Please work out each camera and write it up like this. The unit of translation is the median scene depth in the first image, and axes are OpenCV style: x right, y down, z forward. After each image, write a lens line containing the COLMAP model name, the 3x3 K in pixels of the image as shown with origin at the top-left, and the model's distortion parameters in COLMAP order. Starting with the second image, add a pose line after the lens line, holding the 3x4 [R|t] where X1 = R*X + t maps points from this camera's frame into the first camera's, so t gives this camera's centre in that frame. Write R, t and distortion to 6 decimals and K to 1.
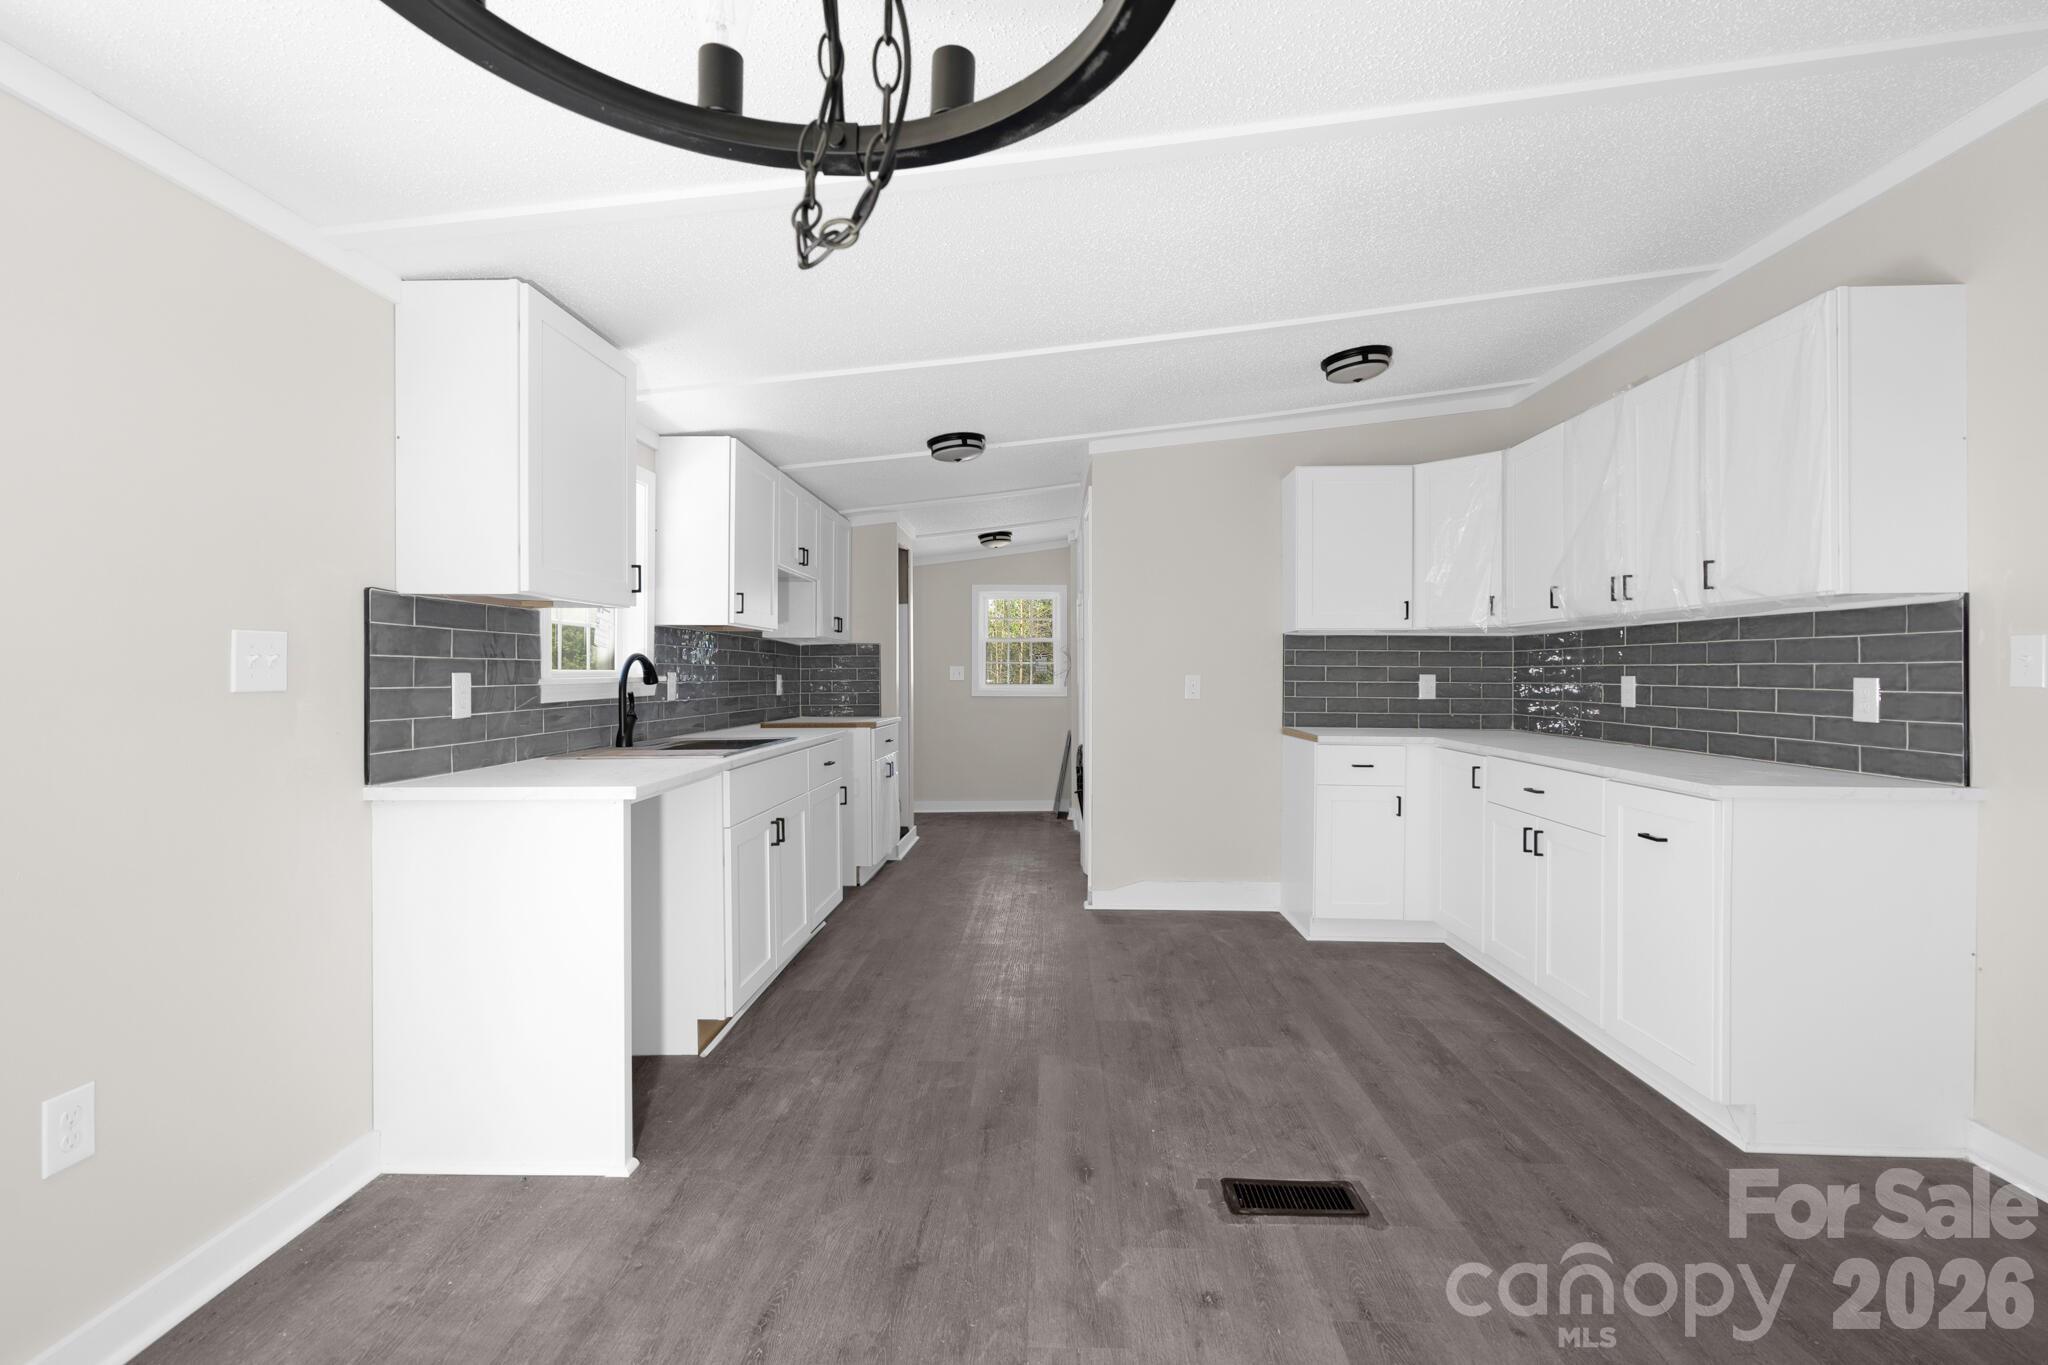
lens RADIAL K [[928.9, 0, 1022.2], [0, 928.9, 677.5], [0, 0, 1]] dist [-0.004358, 0.003420]
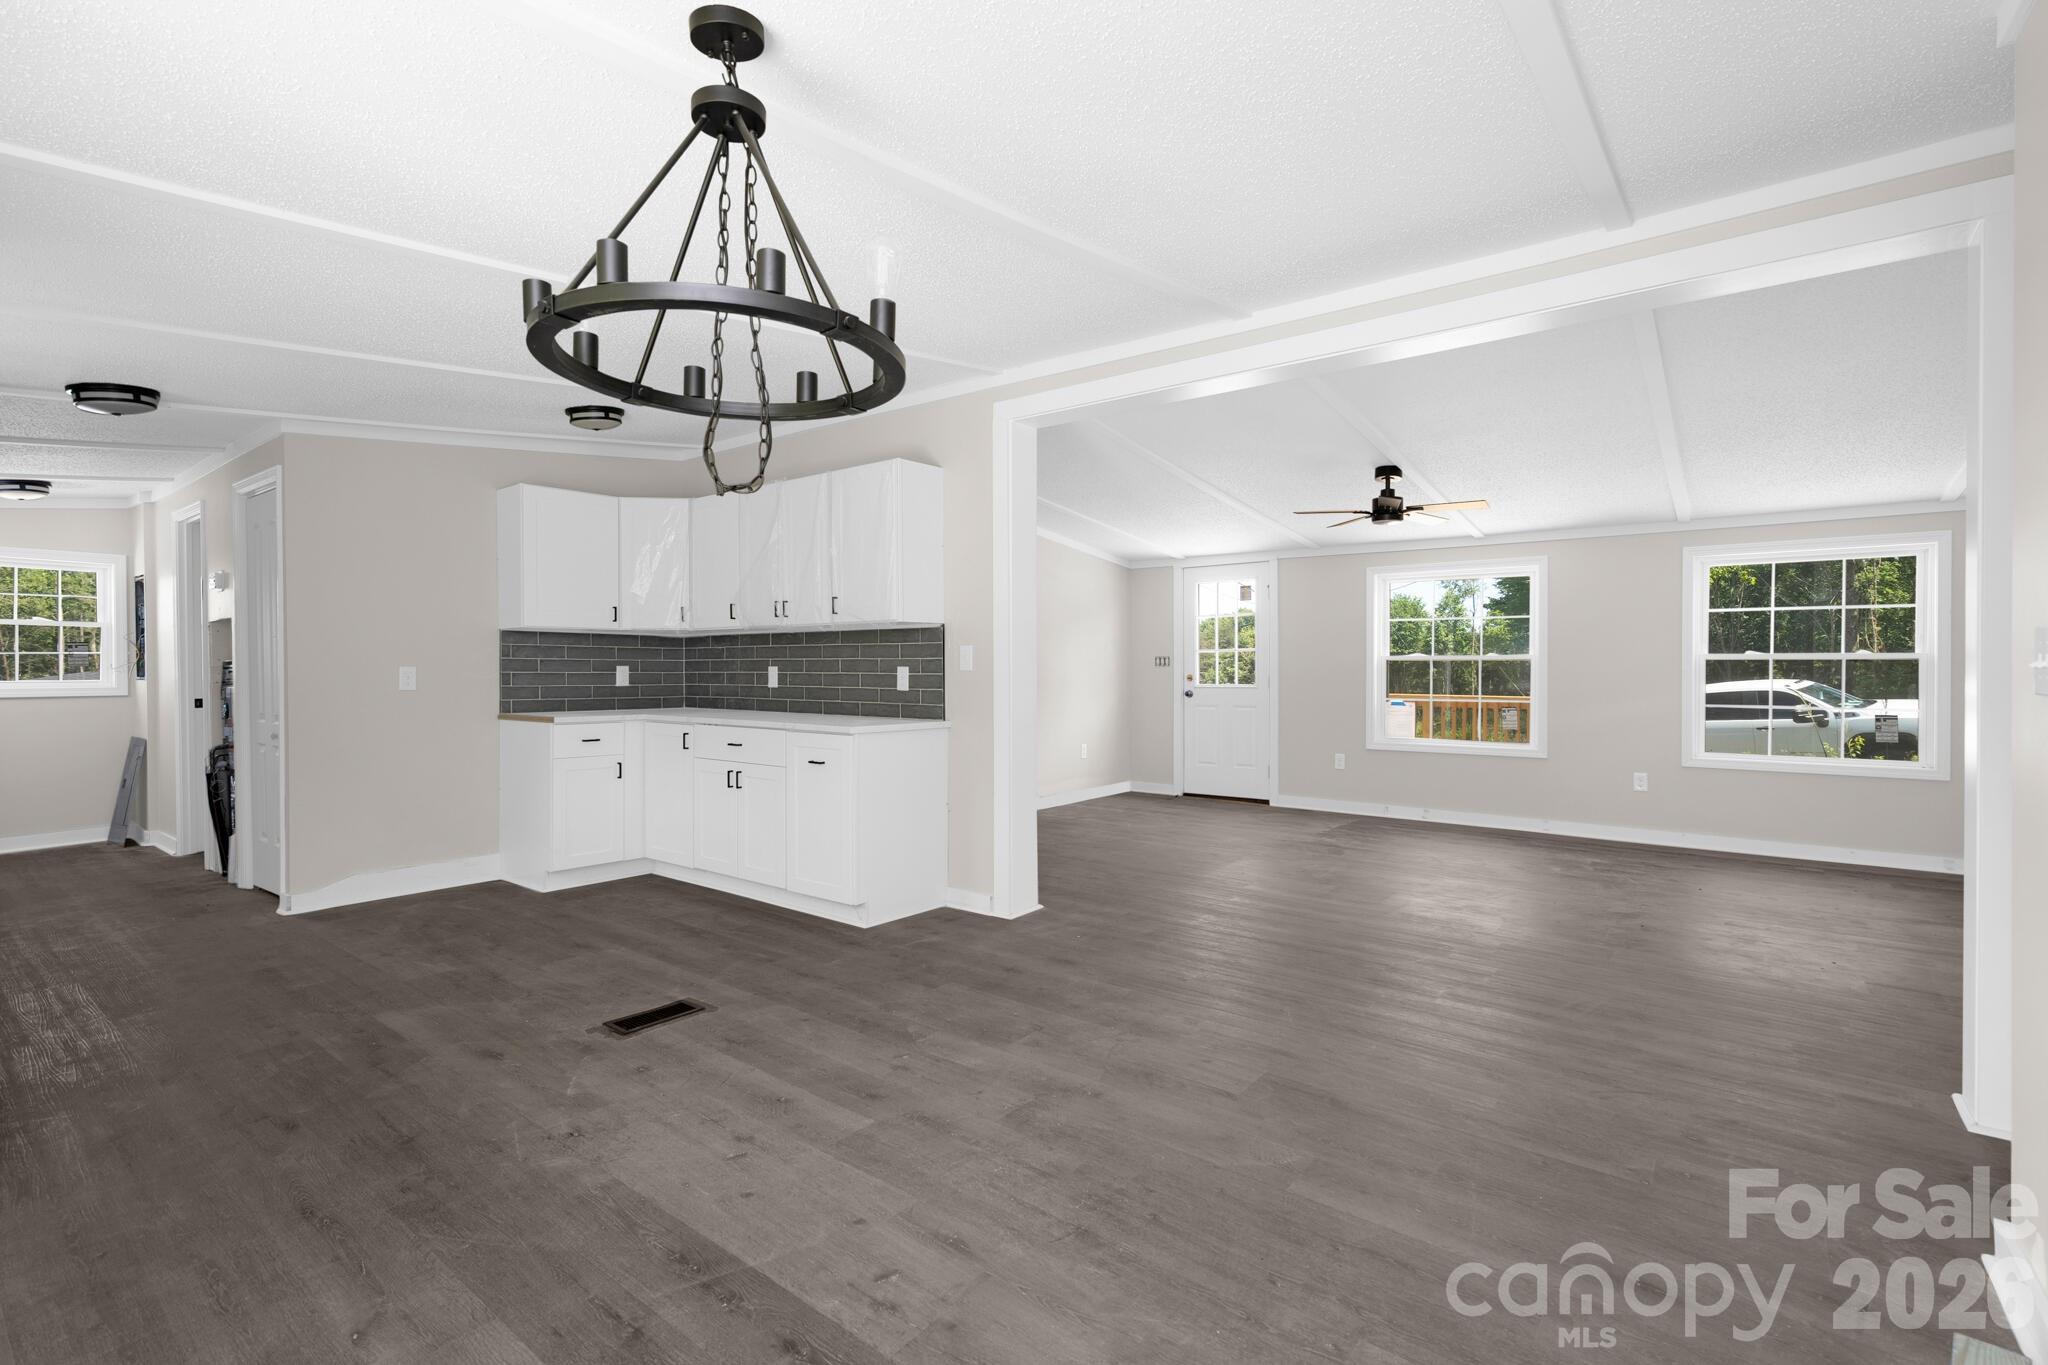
lens RADIAL K [[928.9, 0, 1018.4], [0, 928.9, 675.2], [0, 0, 1]] dist [-0.004358, 0.003420]
pose [[0.589852, -0.008695, 0.807465, -0.389322], [0.005781, 0.999962, 0.006544, 0.005970], [-0.807491, 0.000808, 0.589879, -0.239917]]
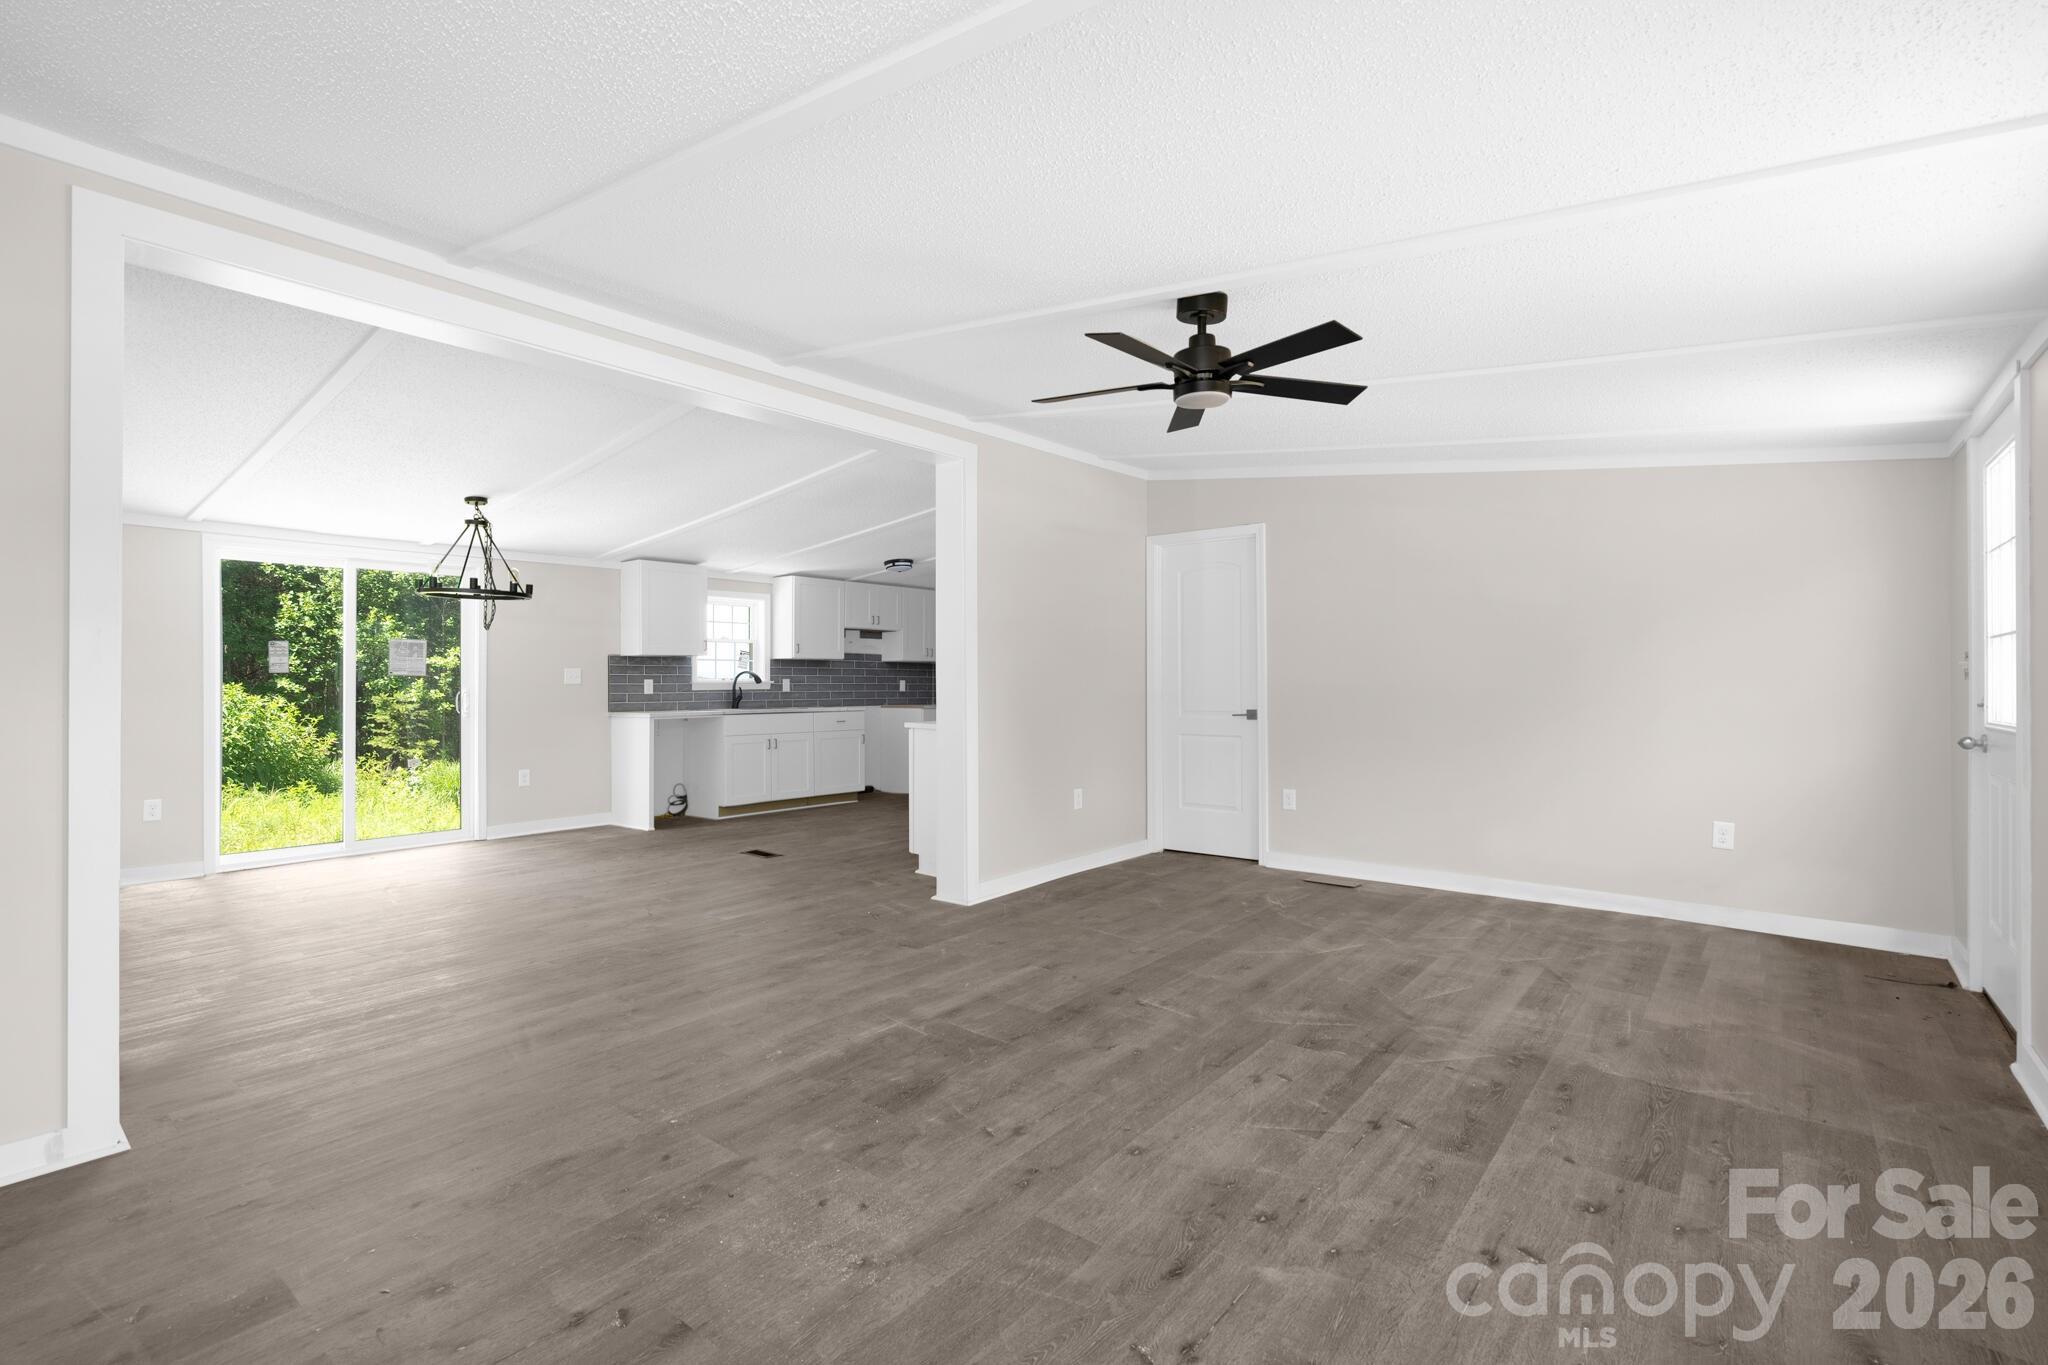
lens RADIAL K [[928.9, 0, 1021.7], [0, 928.9, 682.8], [0, 0, 1]] dist [-0.004358, 0.003420]
pose [[0.797662, -0.001808, -0.603102, 1.922704], [-0.000060, 0.999995, -0.003077, 0.013391], [0.603105, 0.002490, 0.797658, -0.615396]]
